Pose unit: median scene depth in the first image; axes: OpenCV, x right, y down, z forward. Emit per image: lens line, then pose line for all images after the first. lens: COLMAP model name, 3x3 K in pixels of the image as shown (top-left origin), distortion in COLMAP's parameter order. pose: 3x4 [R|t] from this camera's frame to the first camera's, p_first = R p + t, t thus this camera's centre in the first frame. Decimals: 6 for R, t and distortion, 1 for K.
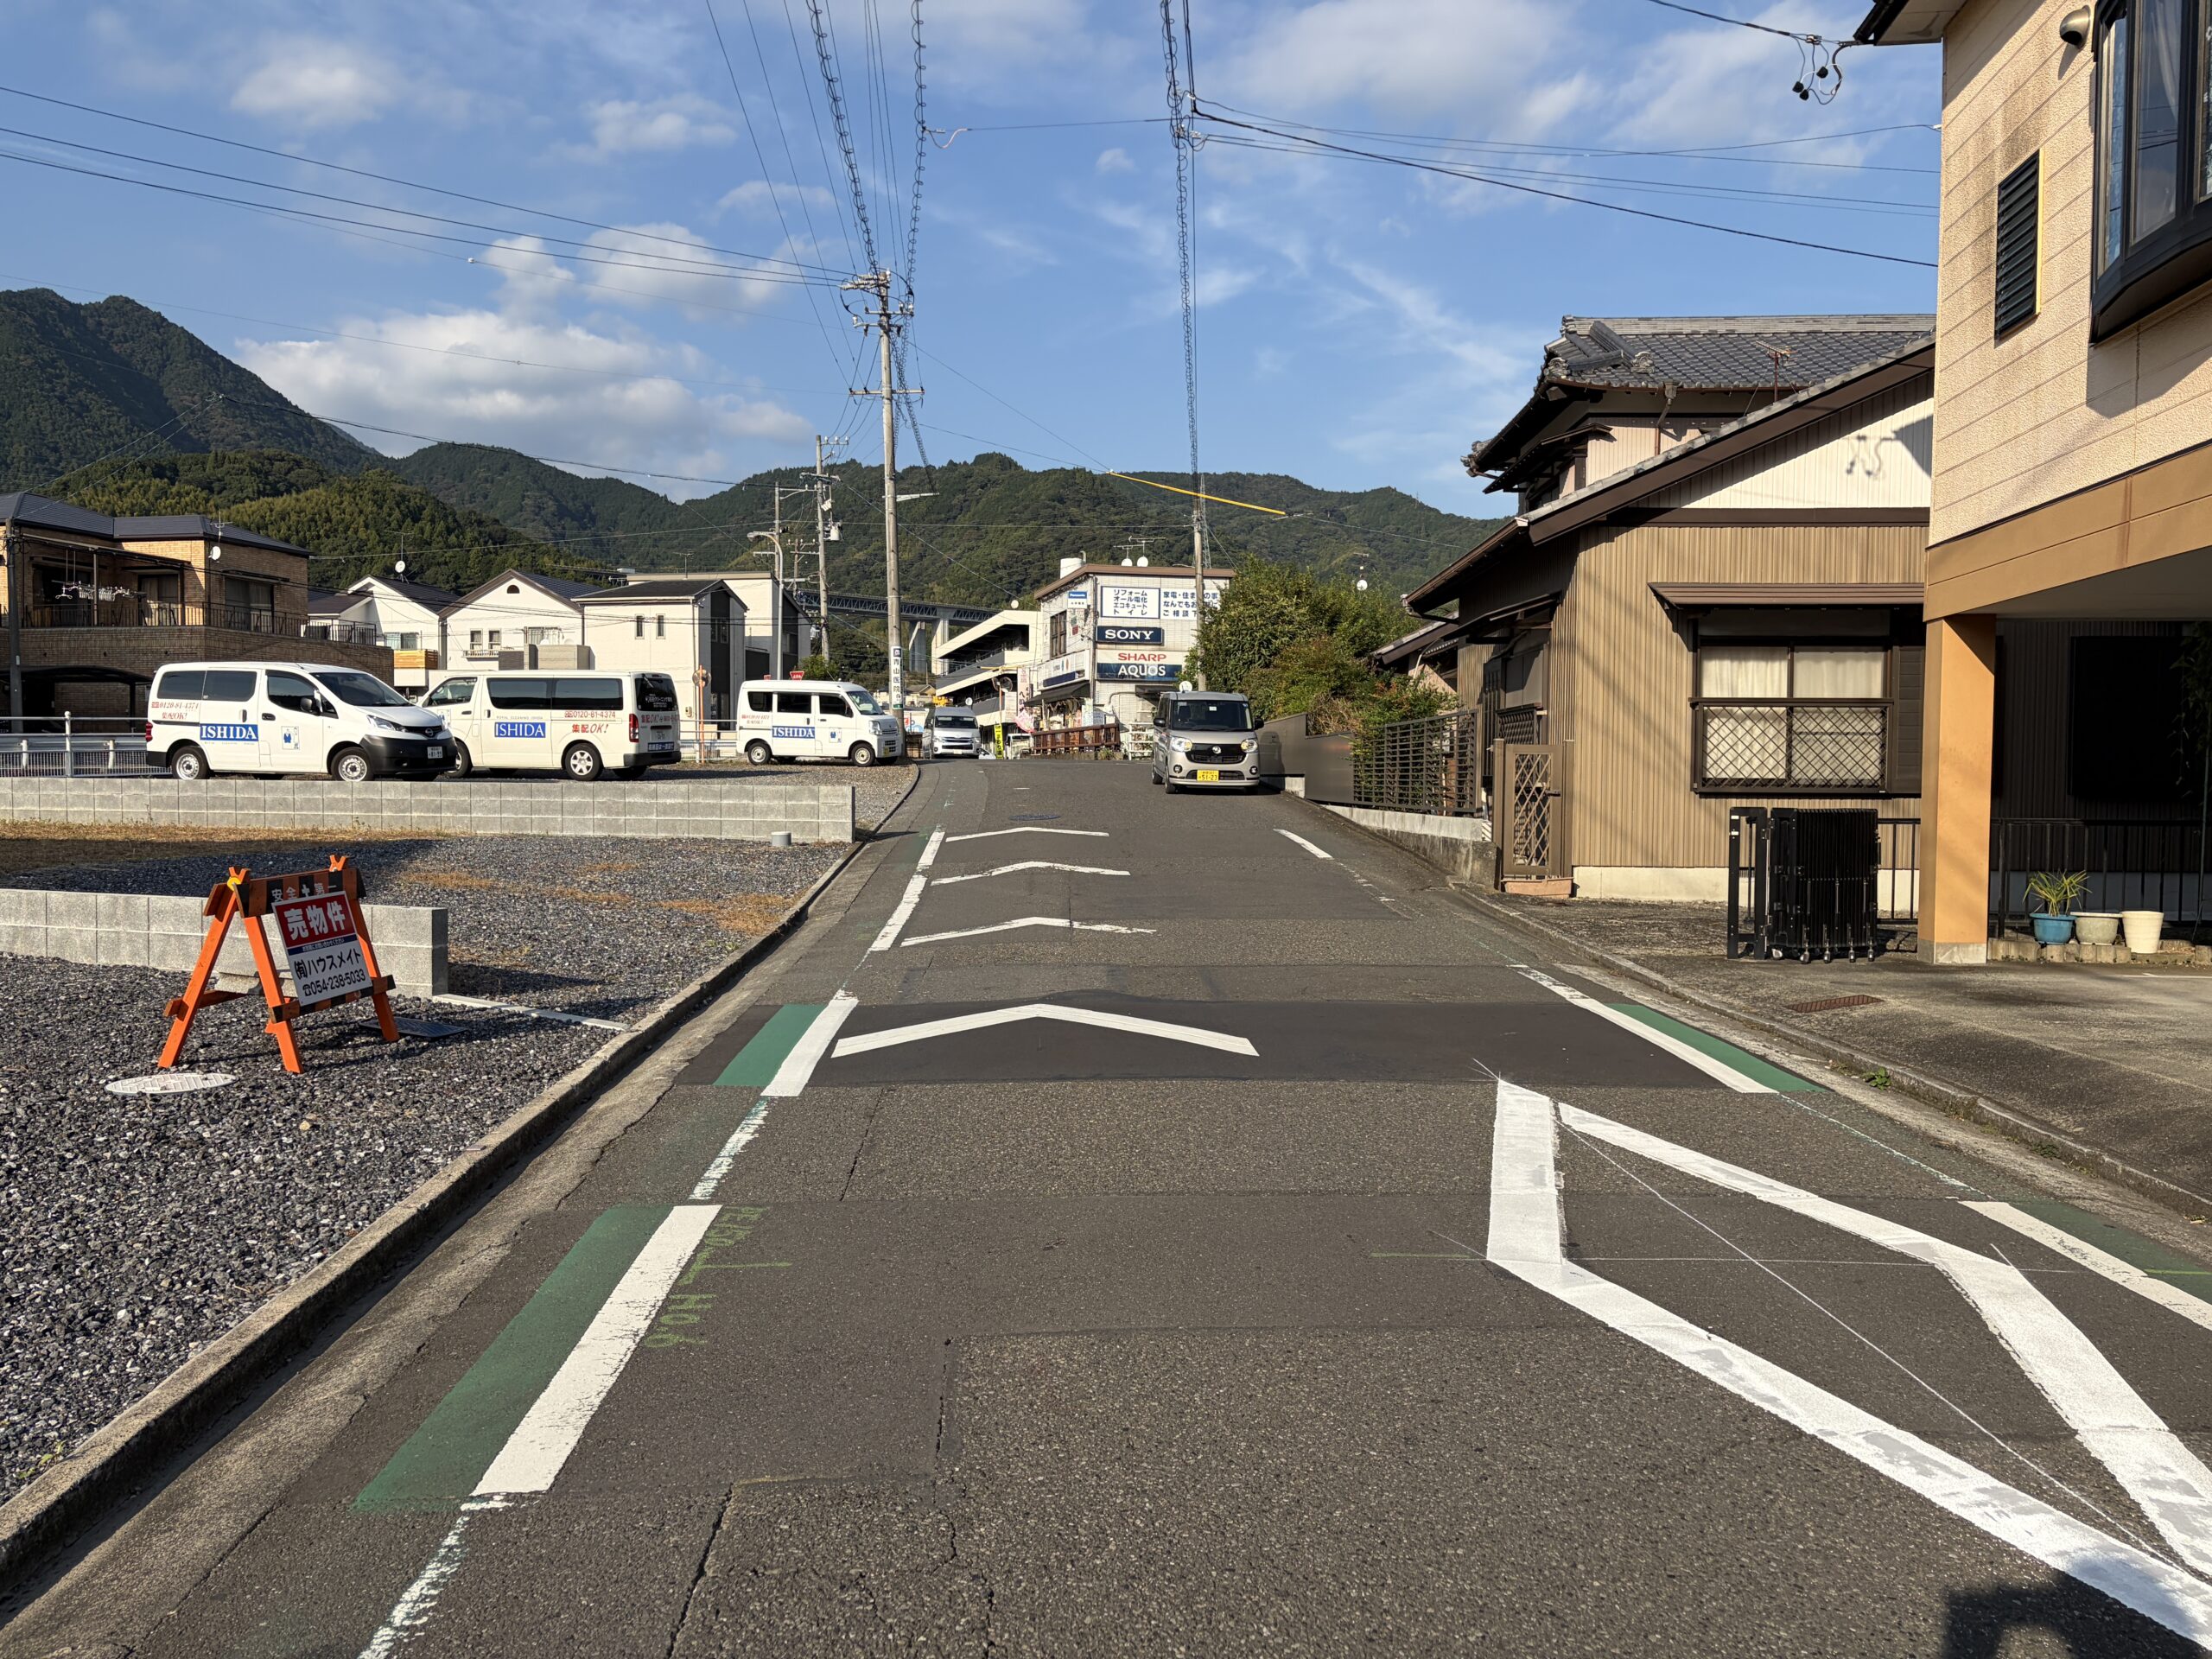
lens RADIAL K [[1664.9, 0, 1106.0], [0, 1664.9, 829.5], [0, 0, 1]] dist [0.026689, -0.026725]
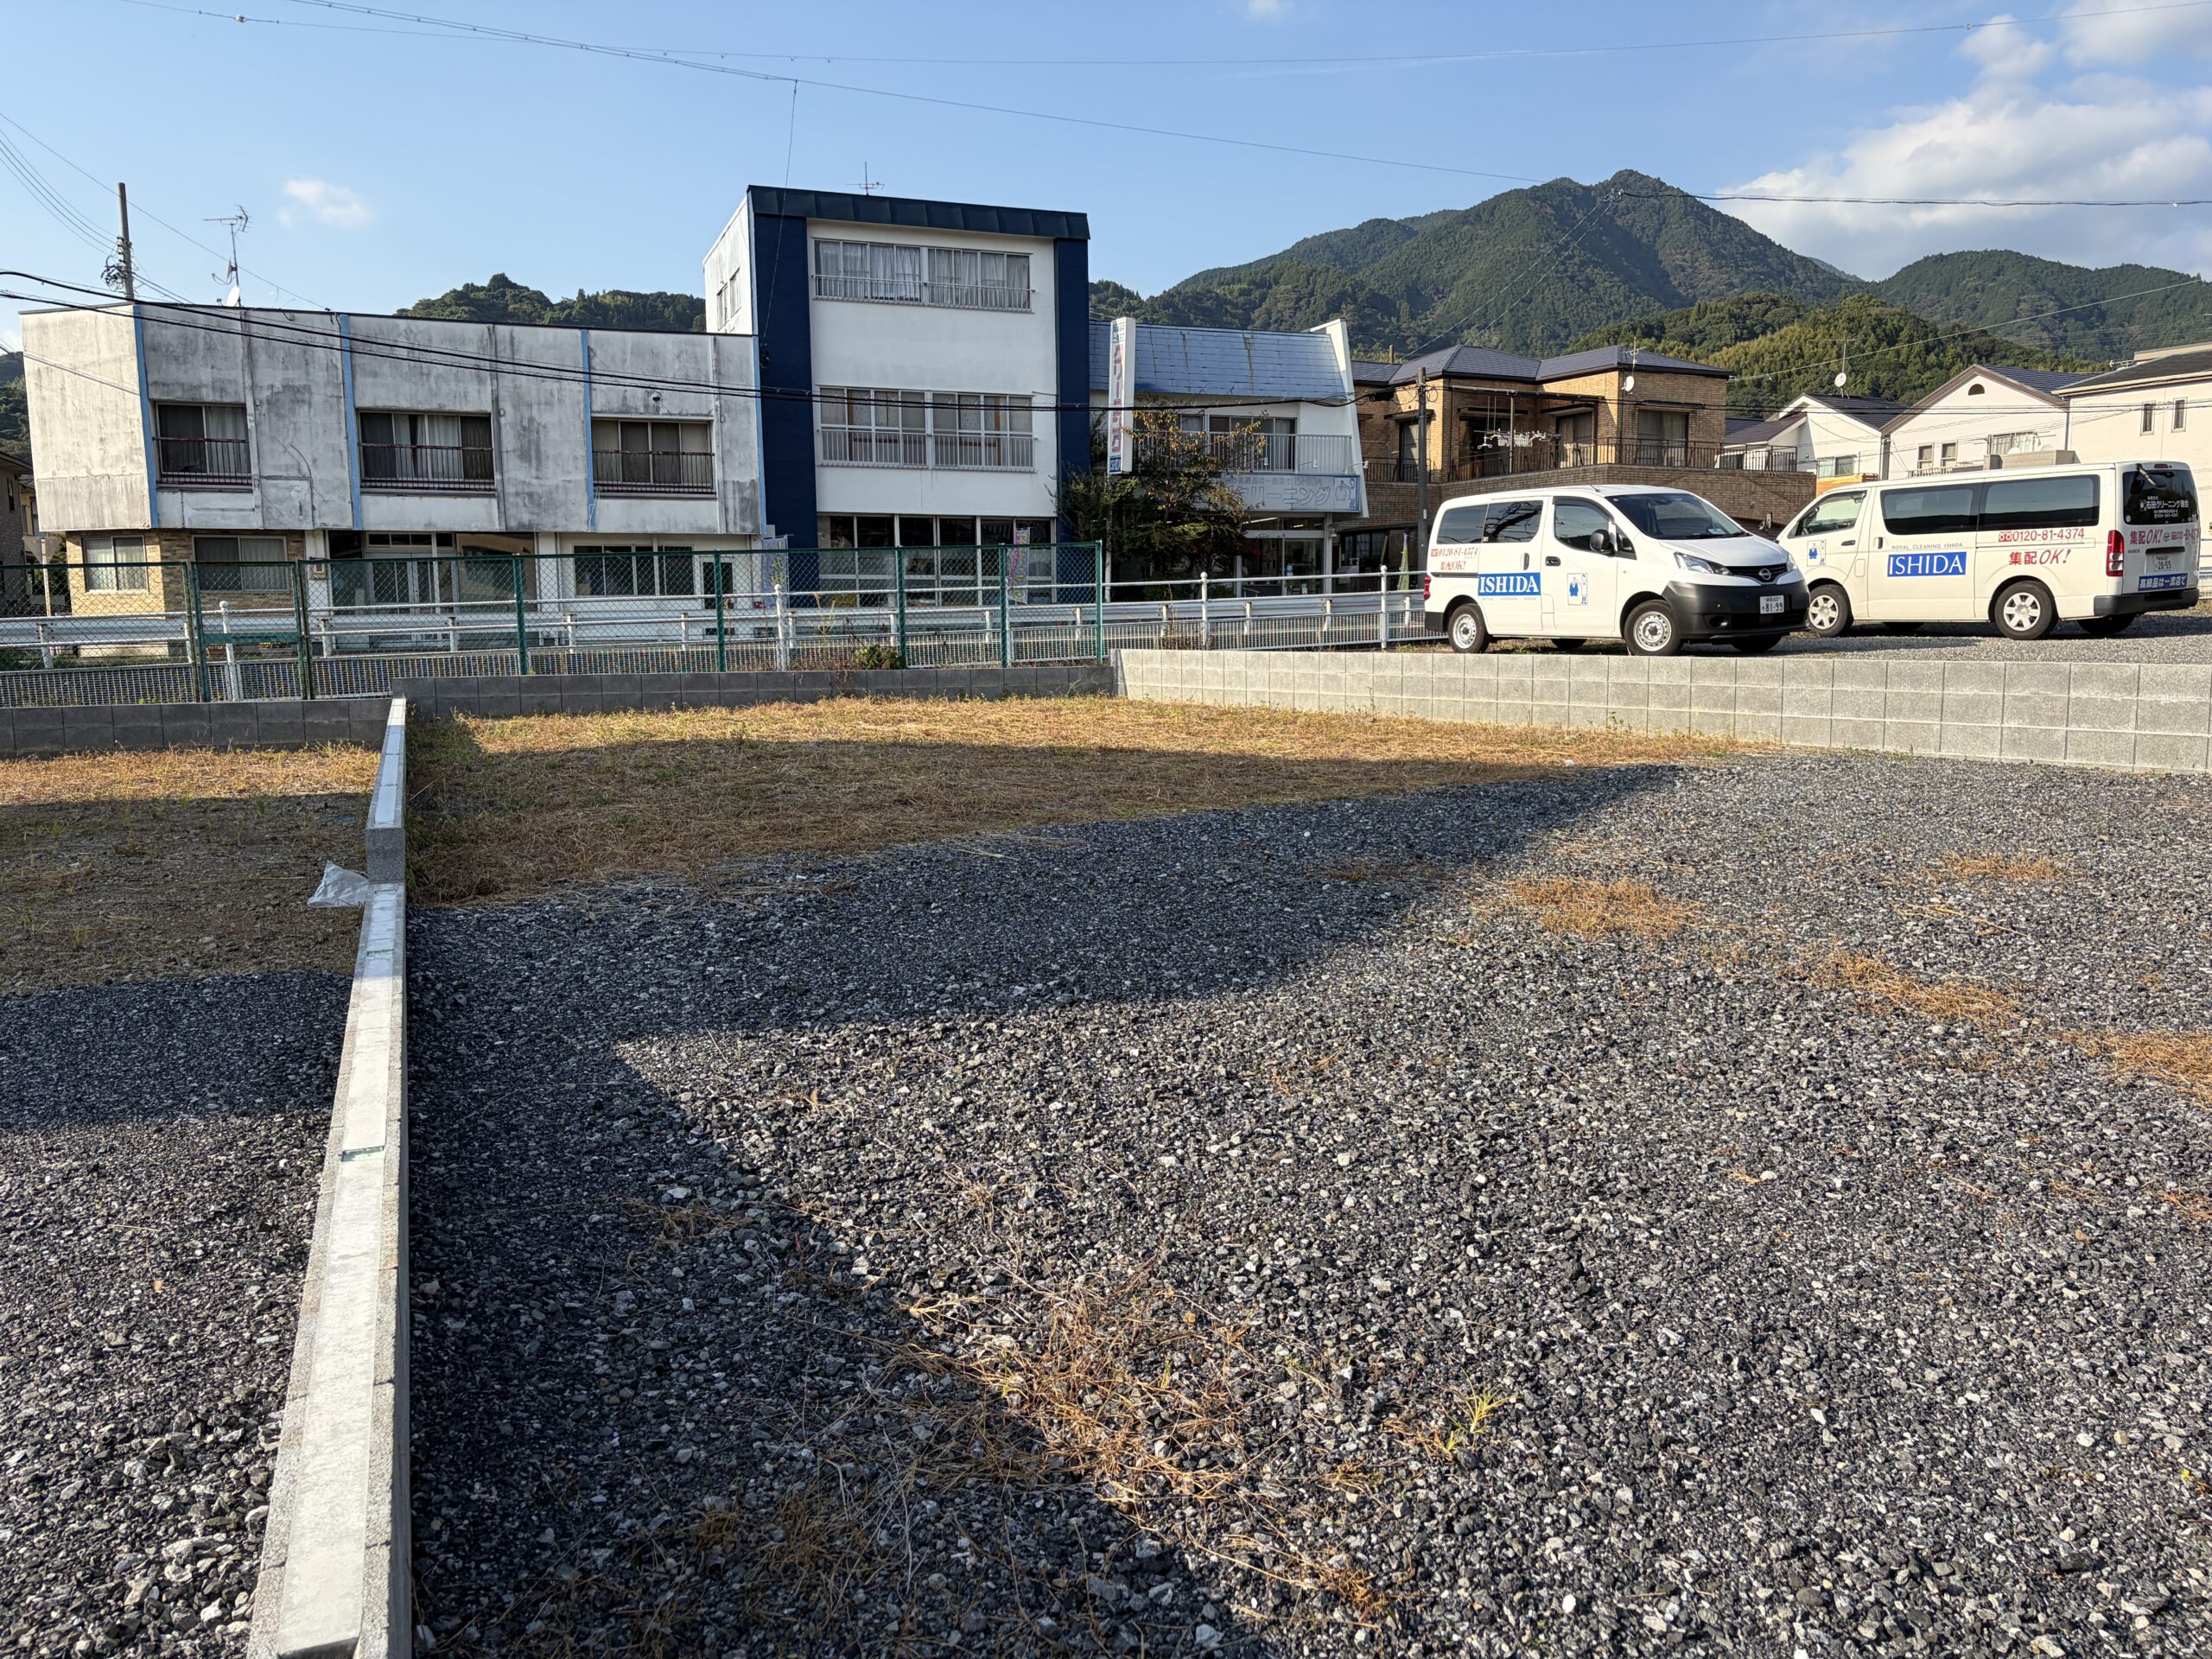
lens RADIAL K [[1664.9, 0, 1106.0], [0, 1664.9, 829.5], [0, 0, 1]] dist [0.026689, -0.026725]
pose [[0.679803, 0.075122, -0.729537, -0.074511], [-0.005944, 0.995272, 0.096947, -0.016567], [0.733371, -0.061568, 0.677035, 0.291248]]
